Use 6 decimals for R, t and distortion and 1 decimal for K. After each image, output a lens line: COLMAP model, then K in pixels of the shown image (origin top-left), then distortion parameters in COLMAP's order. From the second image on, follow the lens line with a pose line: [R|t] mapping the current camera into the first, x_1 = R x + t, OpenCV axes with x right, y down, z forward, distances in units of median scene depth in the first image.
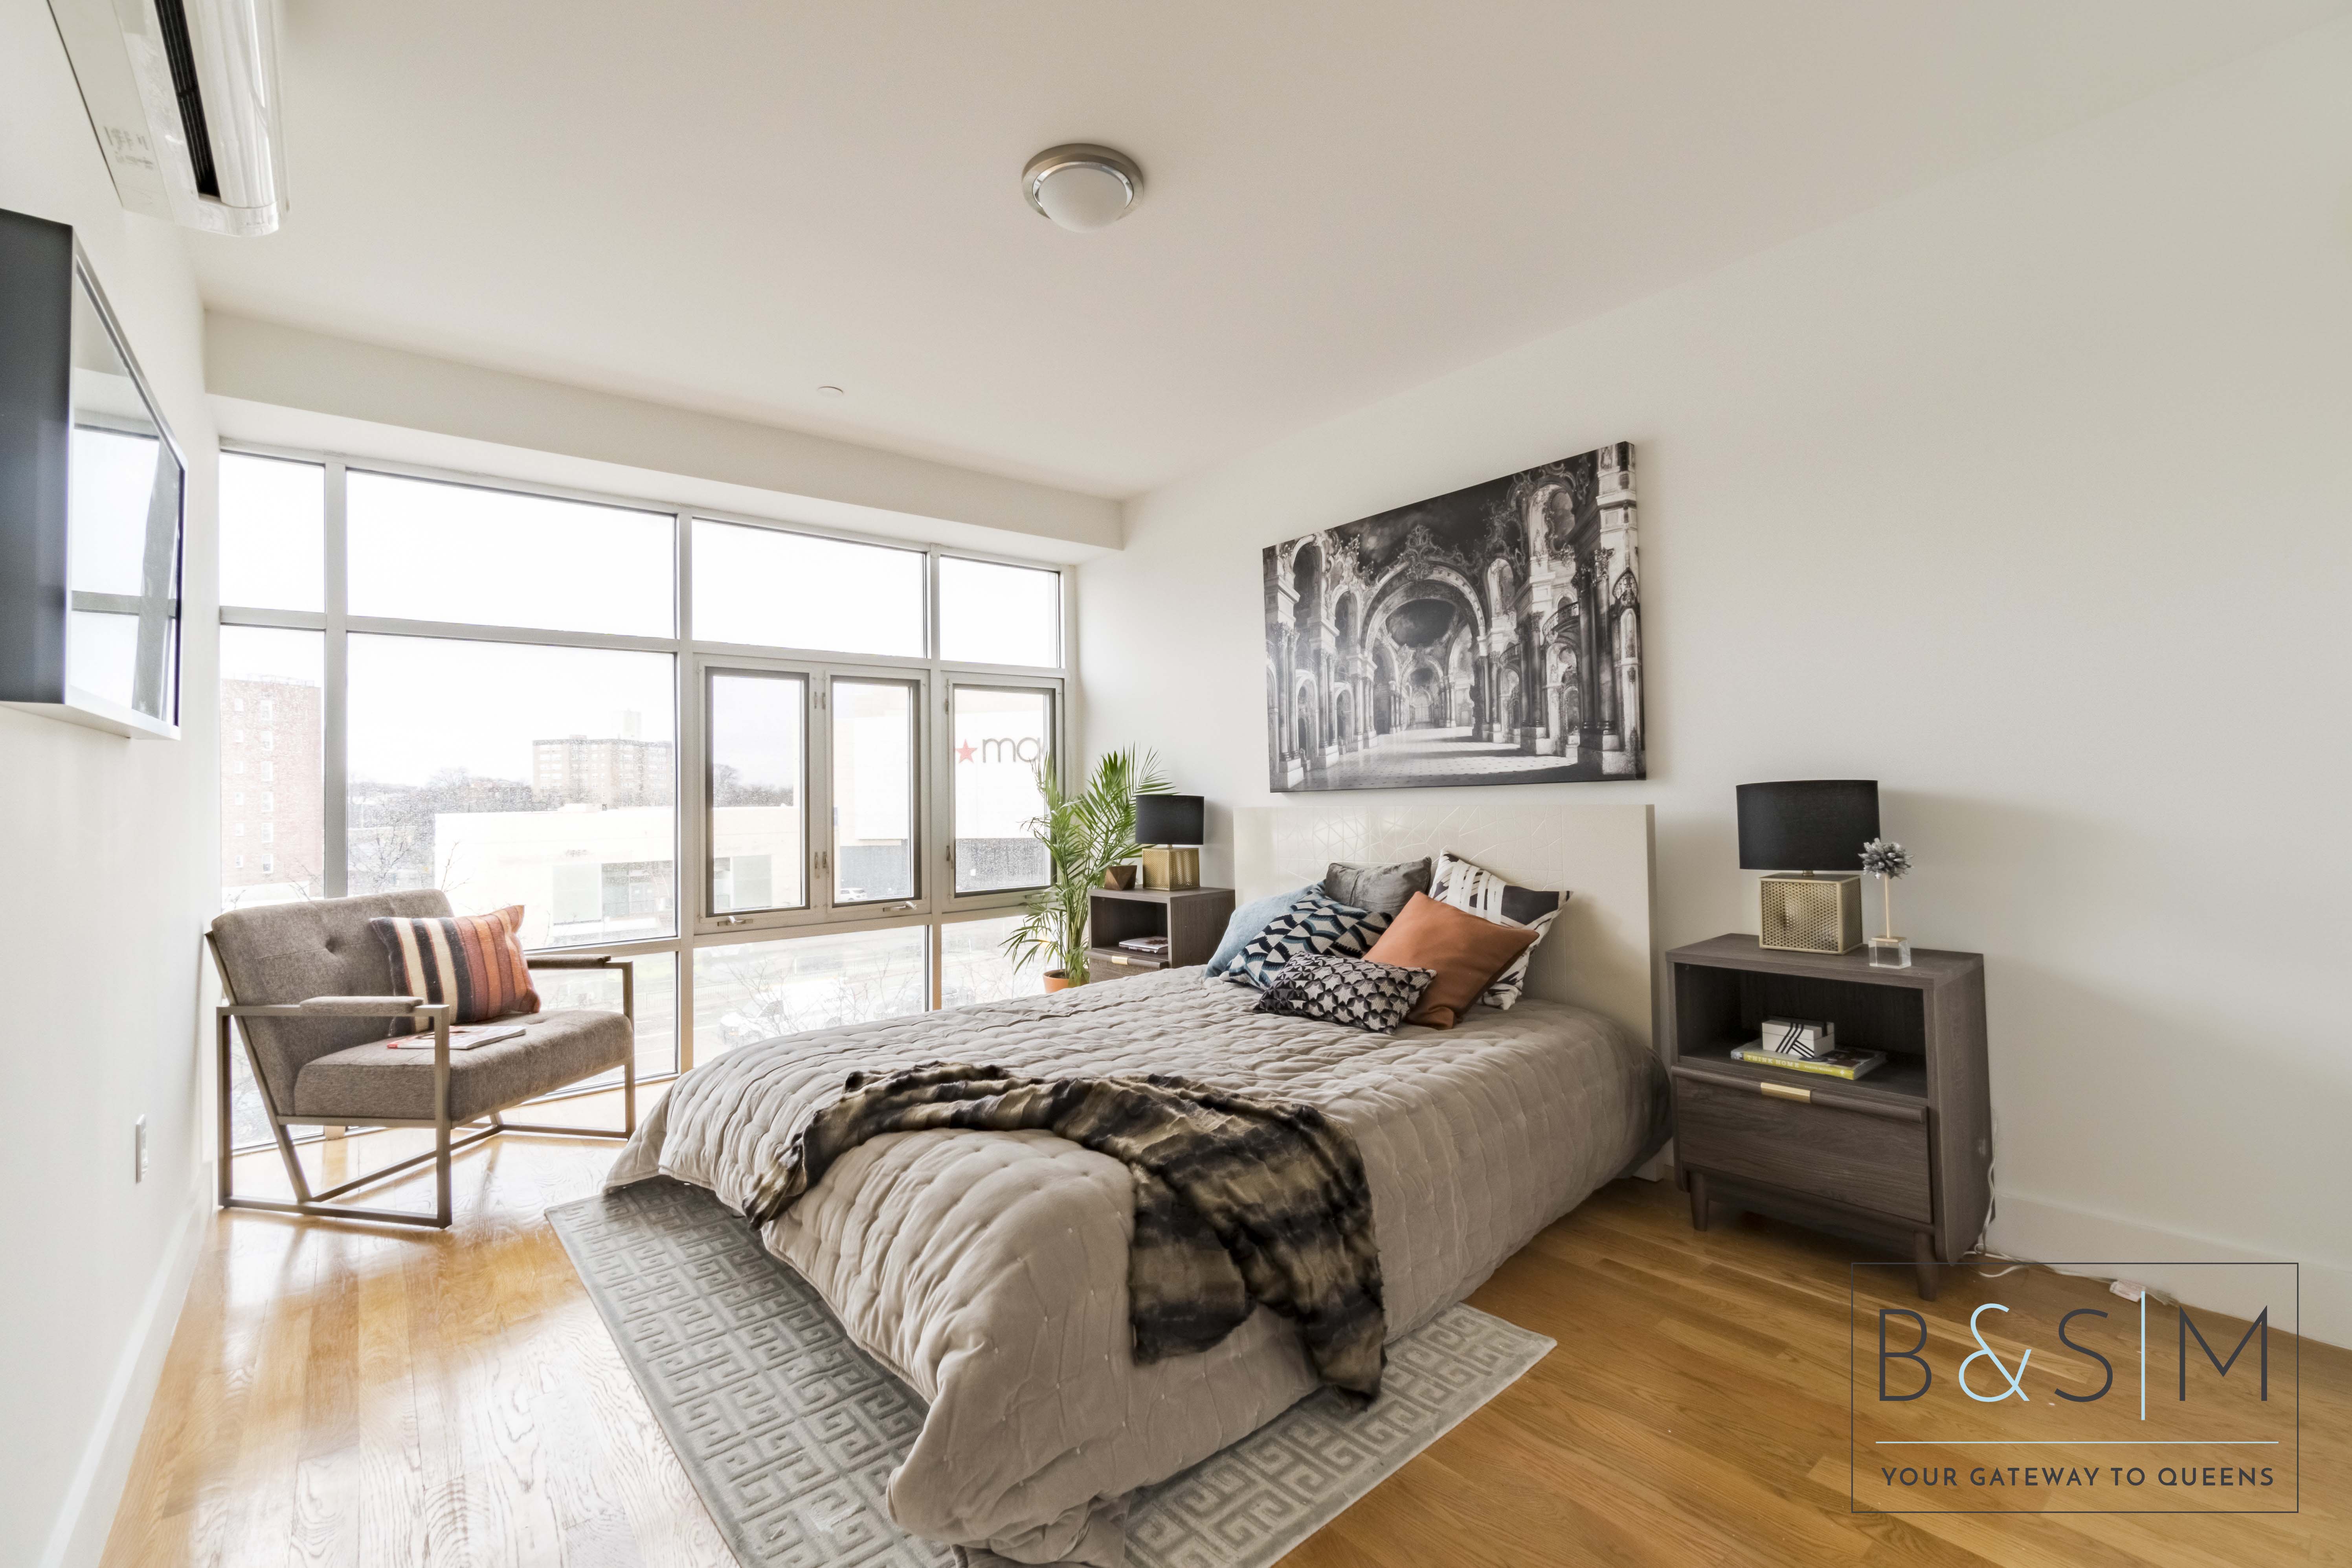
lens RADIAL K [[1006.6, 0, 1156.8], [0, 1006.6, 789.9], [0, 0, 1]] dist [-0.002584, 0.000198]
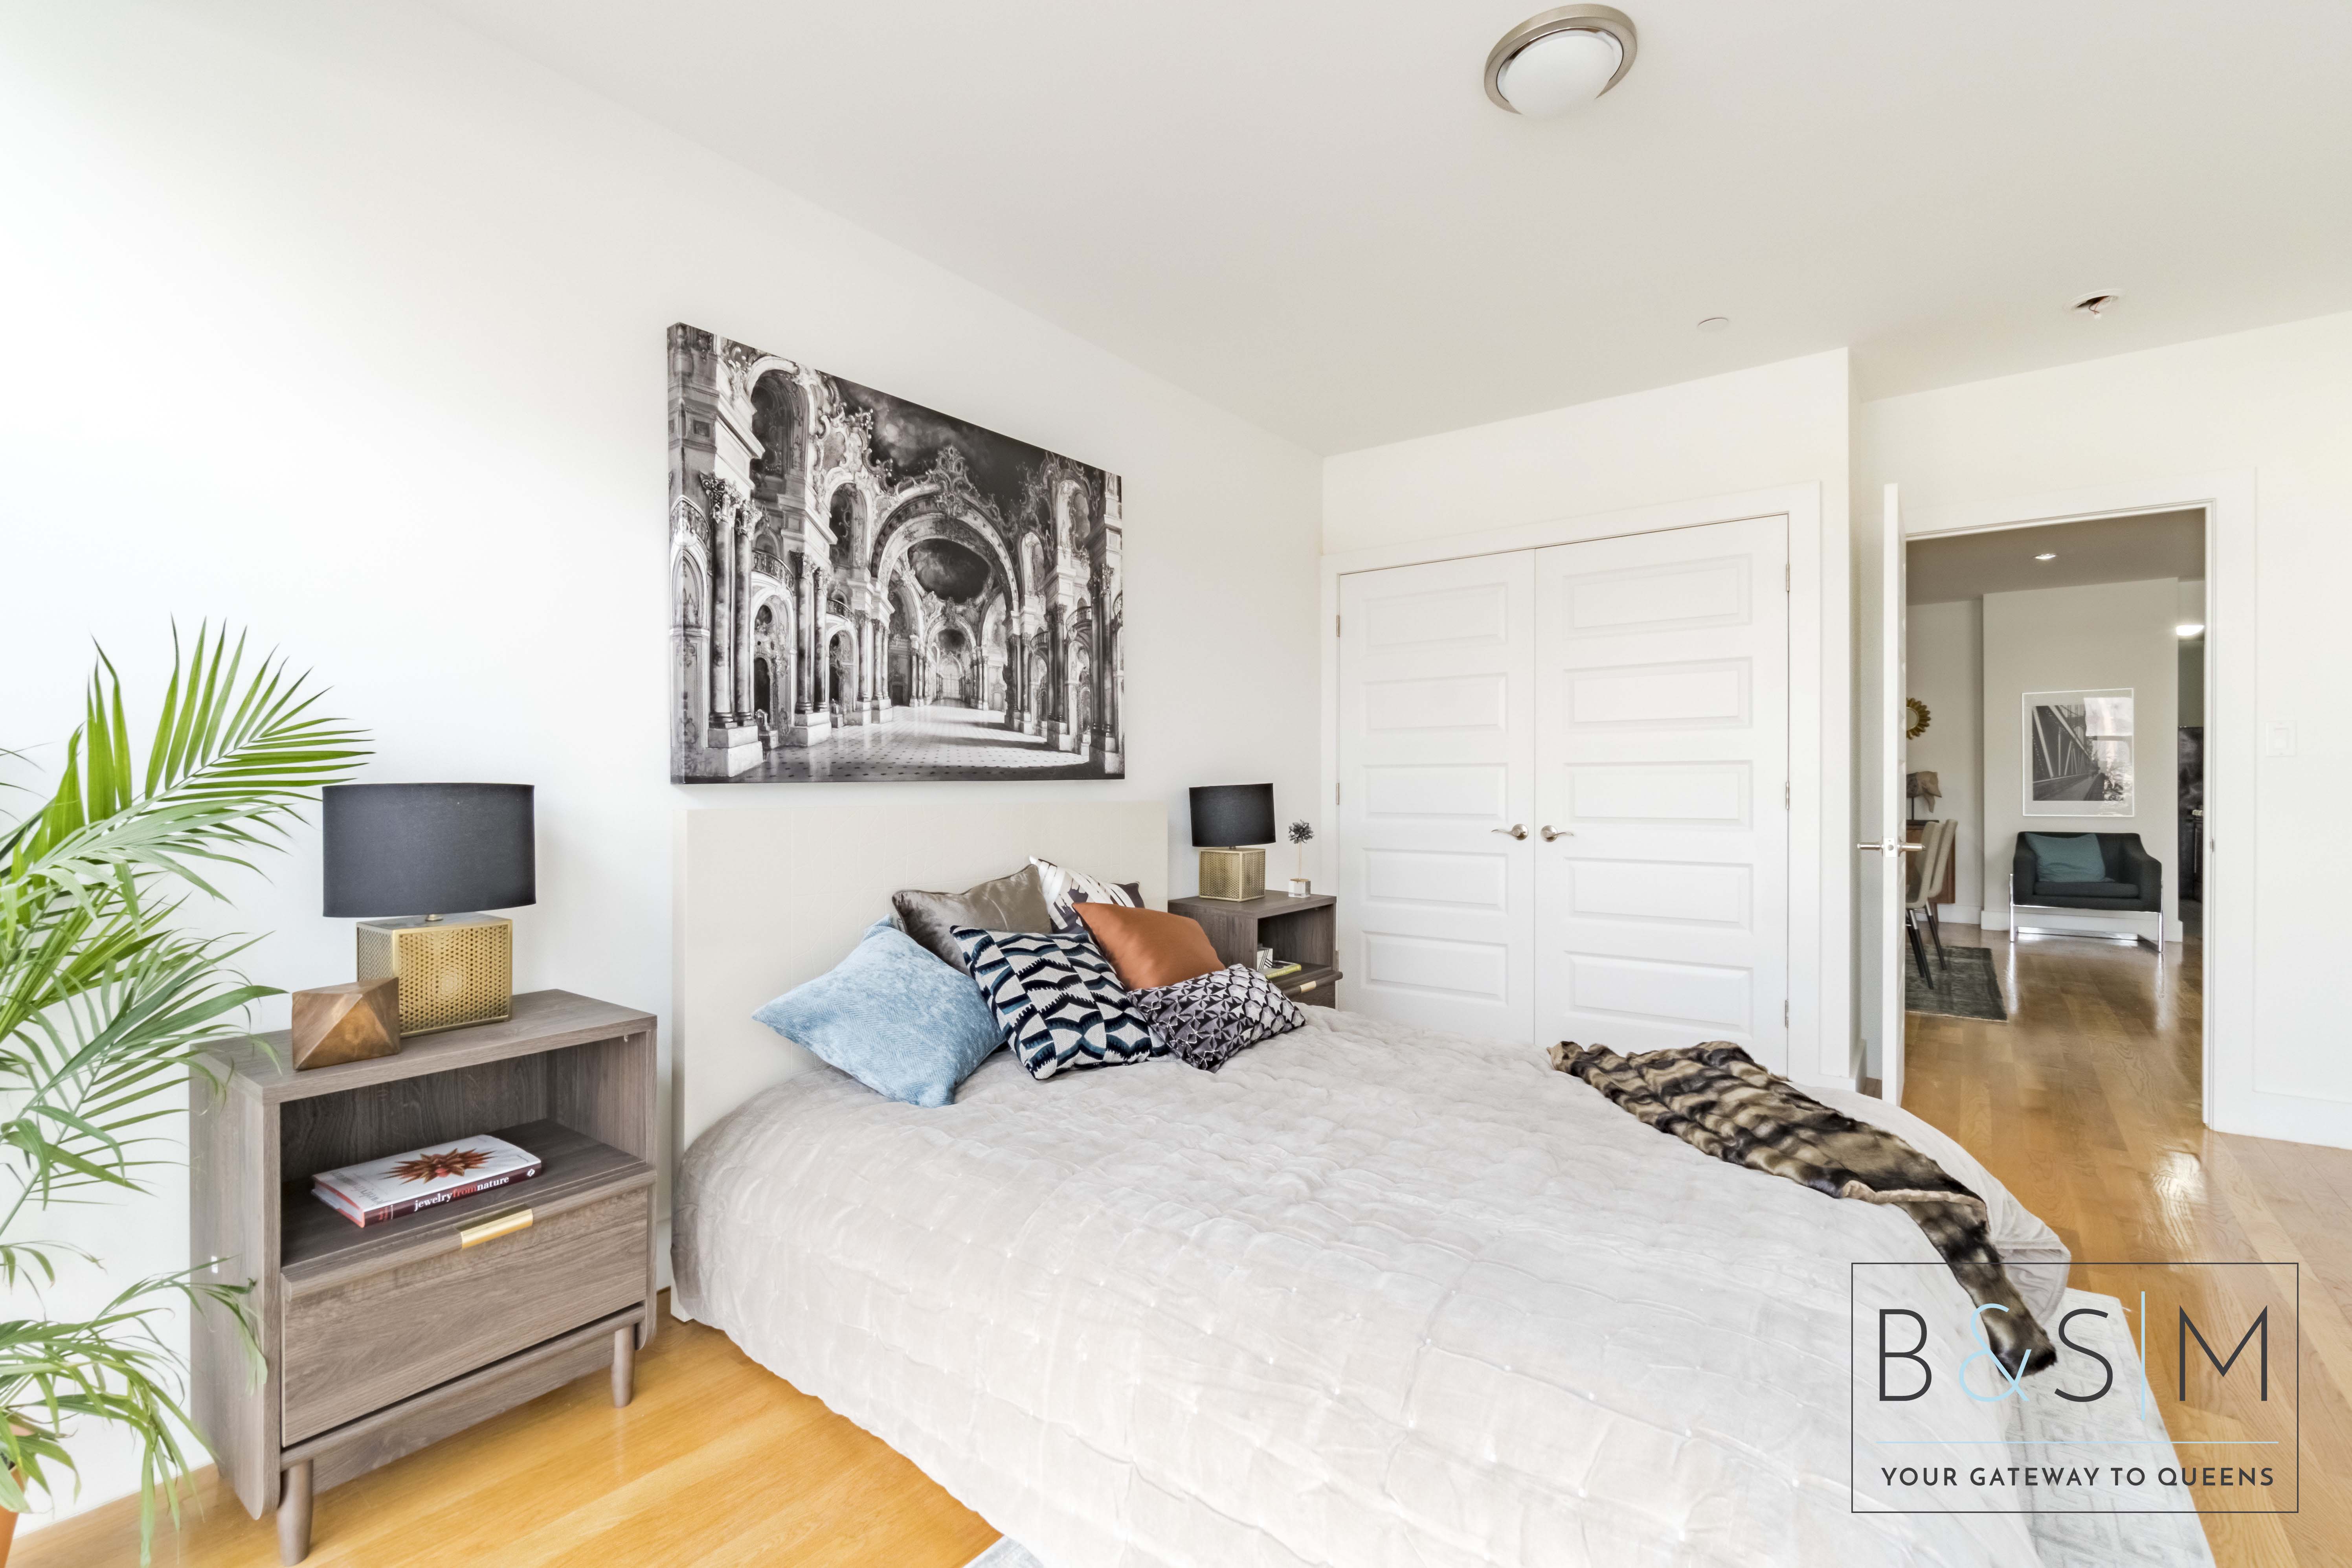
lens RADIAL K [[1006.6, 0, 1156.8], [0, 1006.6, 789.9], [0, 0, 1]] dist [-0.002584, 0.000198]
pose [[-0.206856, 0.015873, 0.978243, -0.542785], [0.000255, 0.999869, -0.016170, 0.017059], [-0.978371, -0.003095, -0.206833, 1.021971]]
